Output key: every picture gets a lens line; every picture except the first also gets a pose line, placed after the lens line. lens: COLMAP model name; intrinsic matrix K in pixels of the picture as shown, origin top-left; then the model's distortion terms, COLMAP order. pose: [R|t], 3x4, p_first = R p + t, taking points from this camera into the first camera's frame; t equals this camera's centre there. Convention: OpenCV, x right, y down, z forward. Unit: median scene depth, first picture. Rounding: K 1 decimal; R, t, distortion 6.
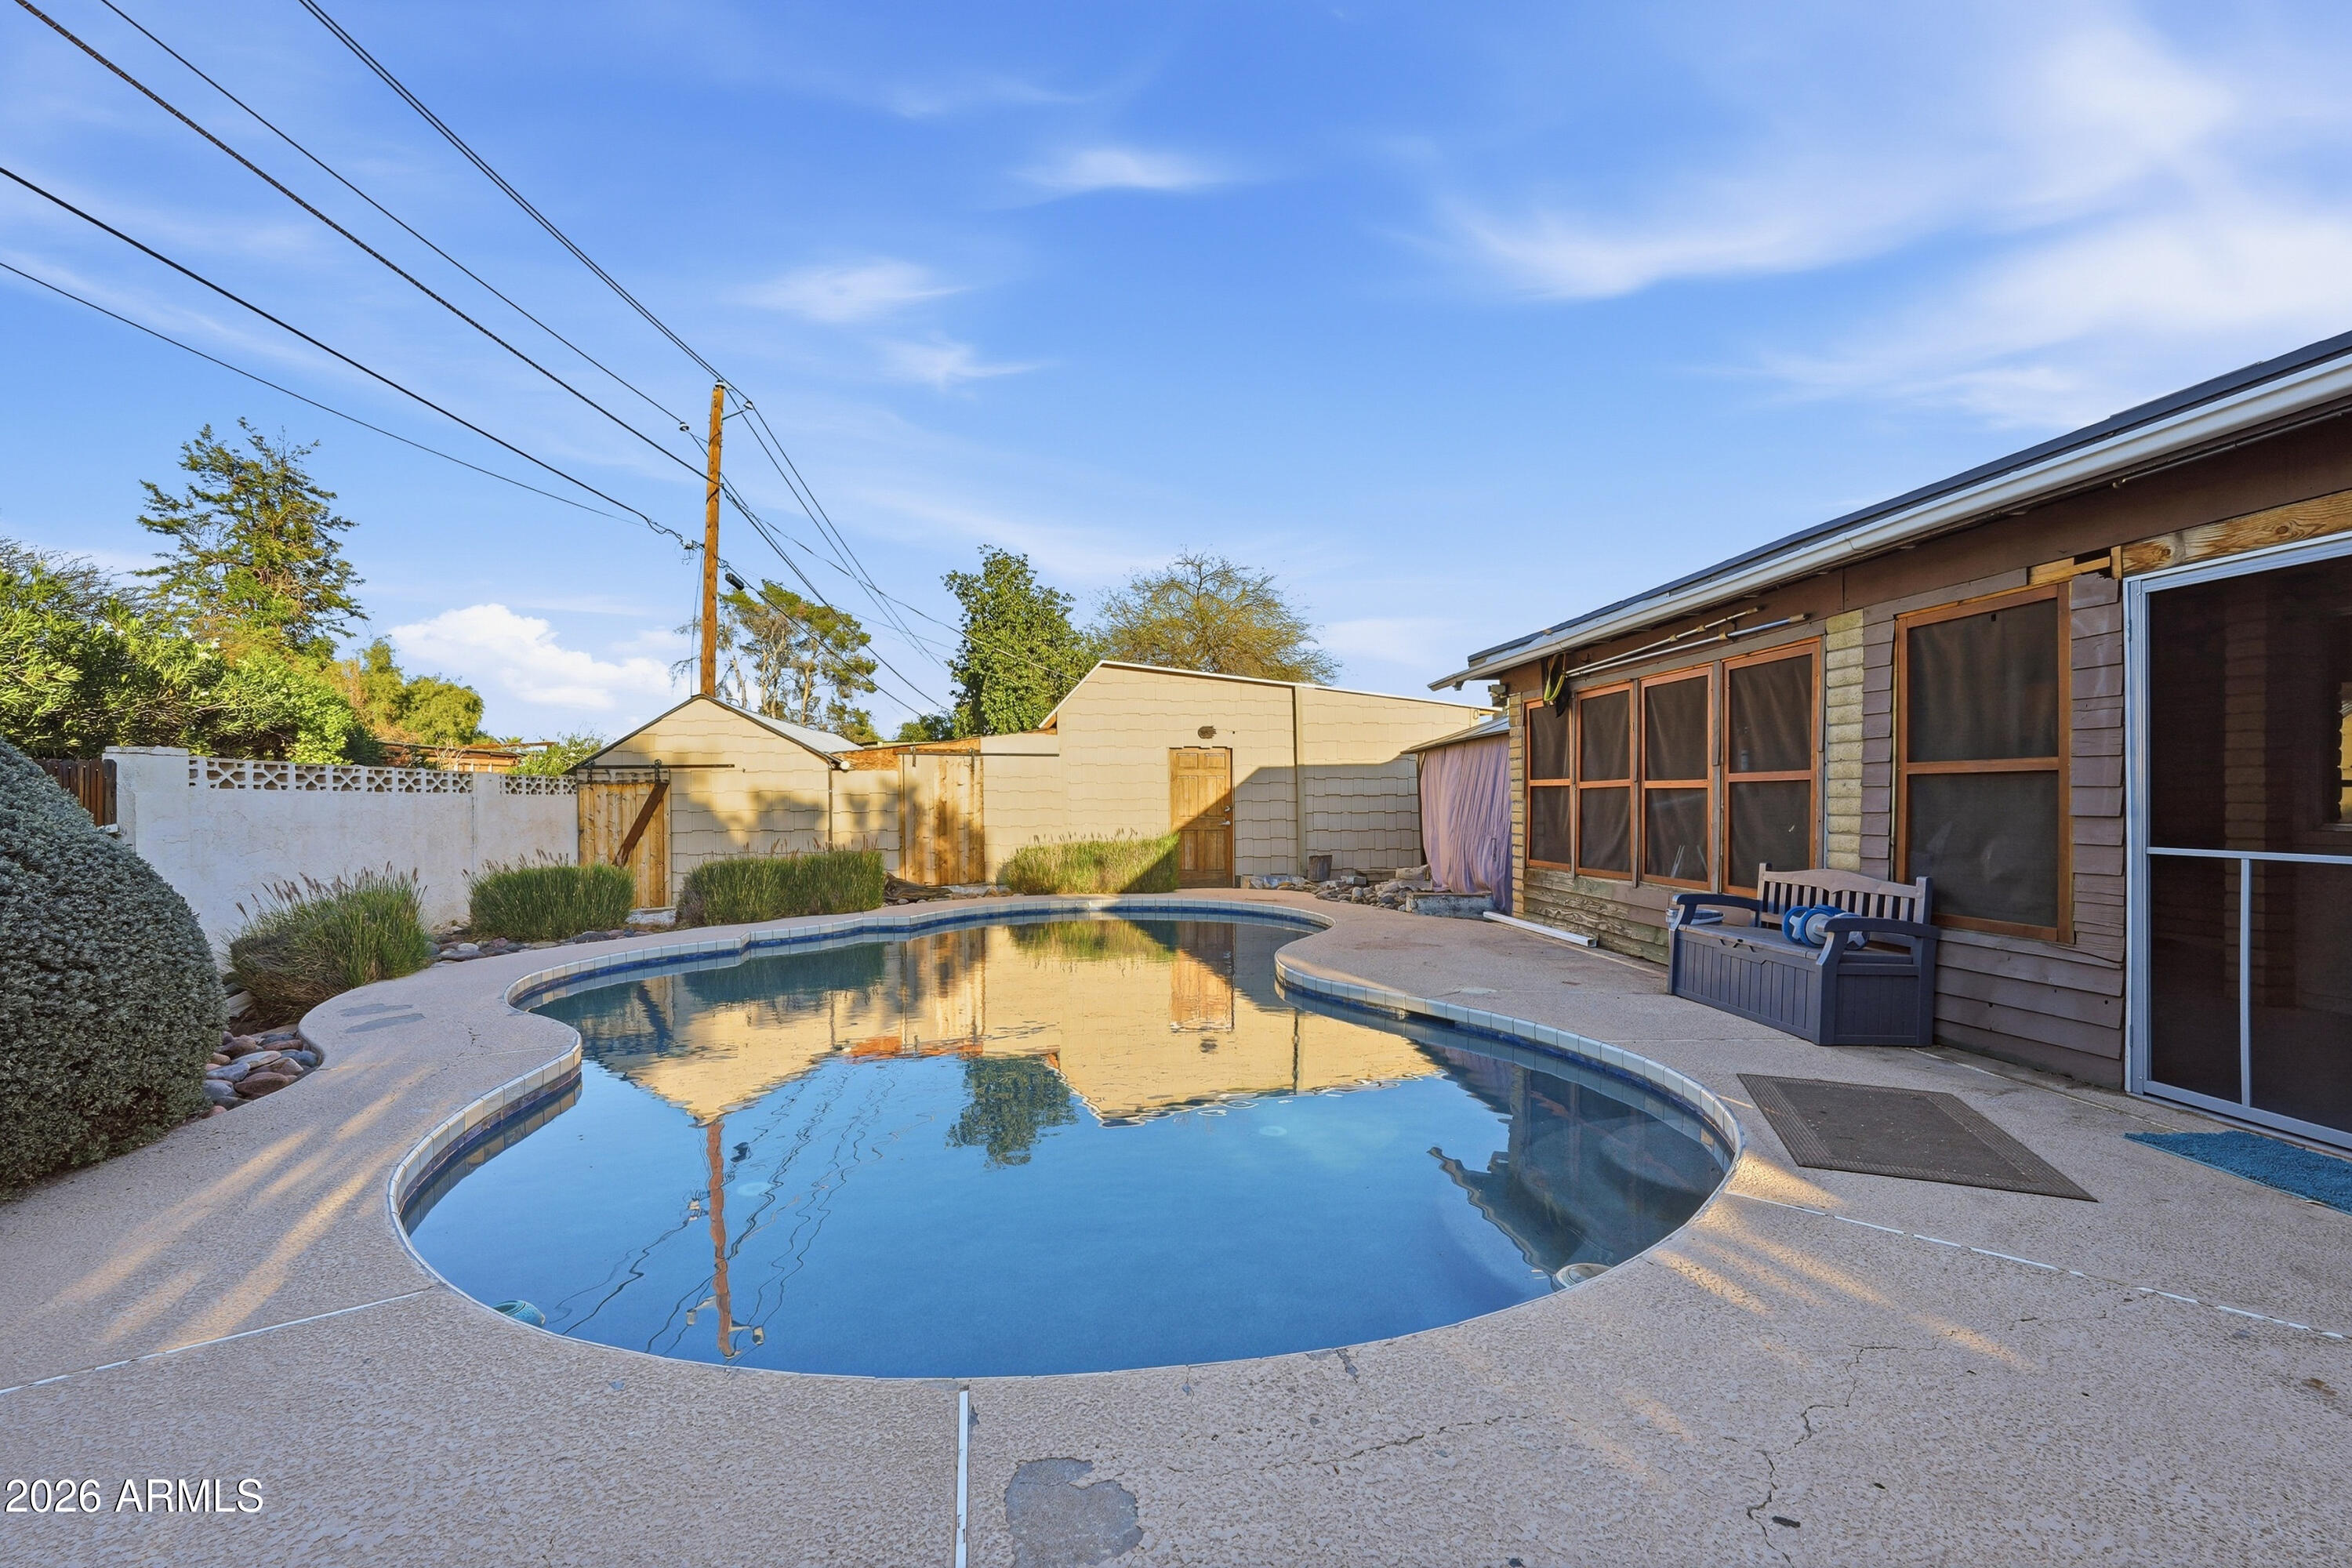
lens RADIAL K [[1056.4, 0, 1154.4], [0, 1056.4, 799.7], [0, 0, 1]] dist [0.003030, 0.003263]
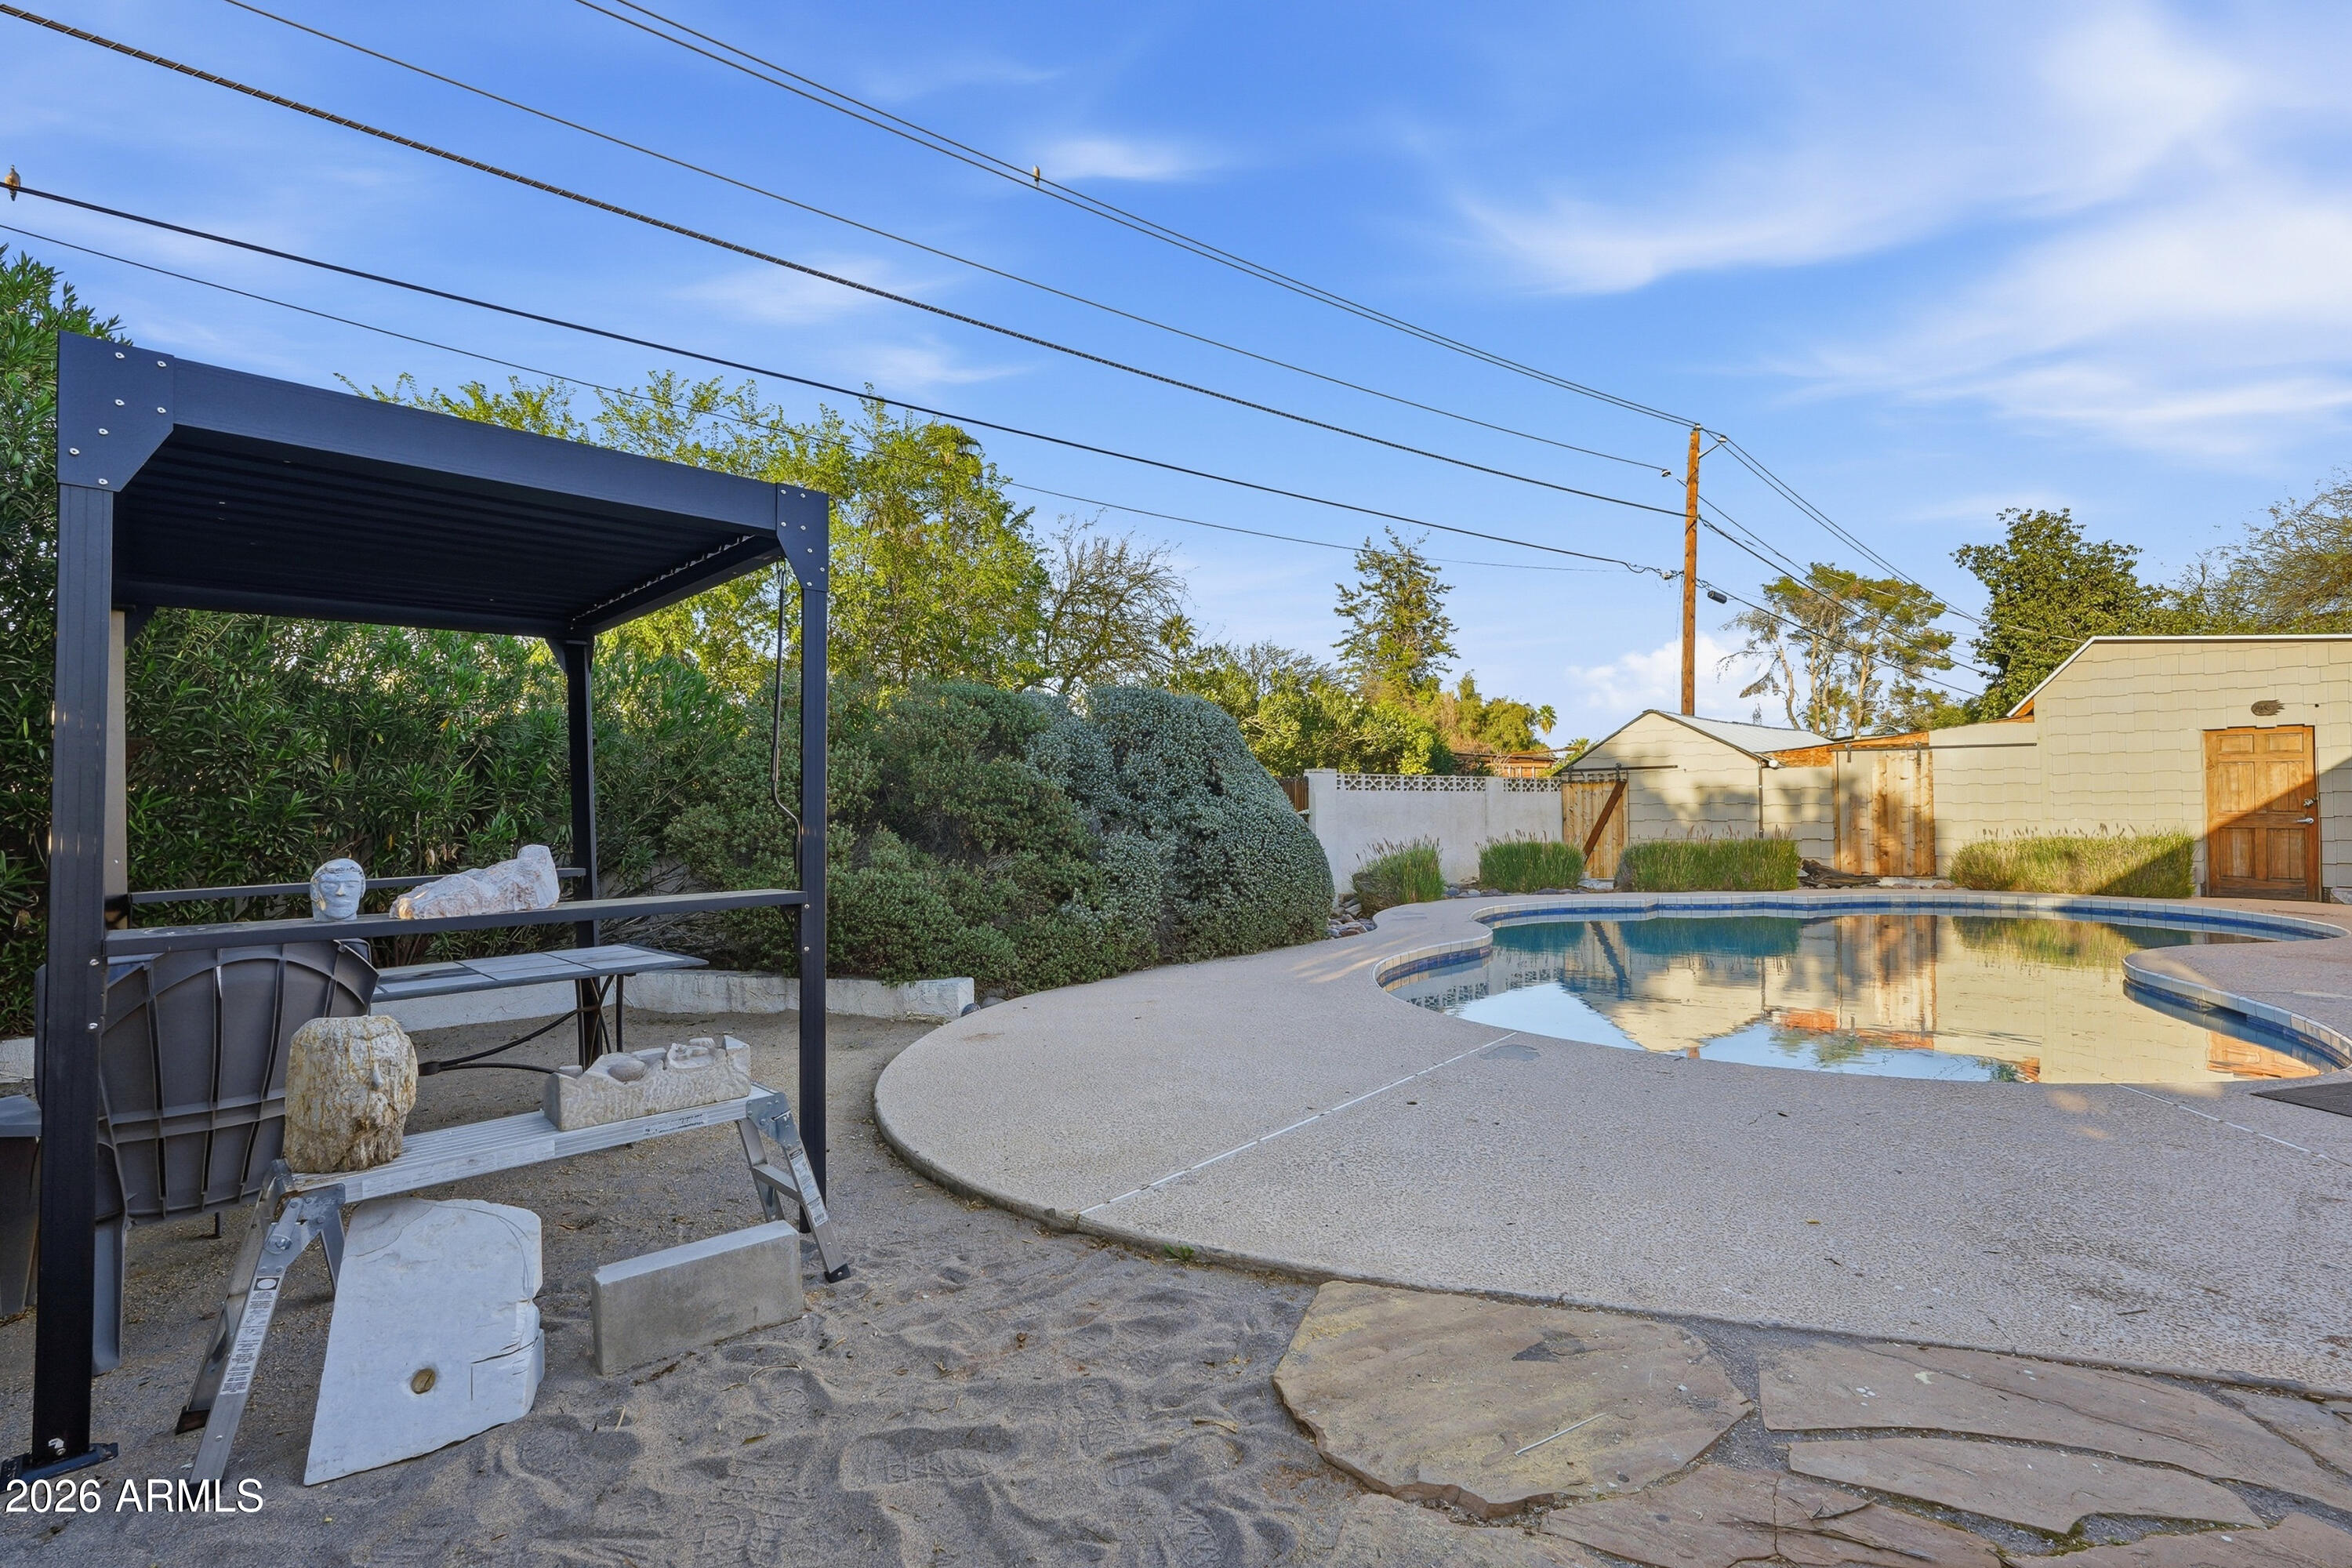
lens RADIAL K [[1056.4, 0, 1174.2], [0, 1056.4, 781.2], [0, 0, 1]] dist [0.003030, 0.003263]
pose [[0.604060, -0.016301, -0.796772, 0.199739], [0.006793, 0.999860, -0.015306, -0.000557], [0.796910, 0.003833, 0.604086, -0.174568]]
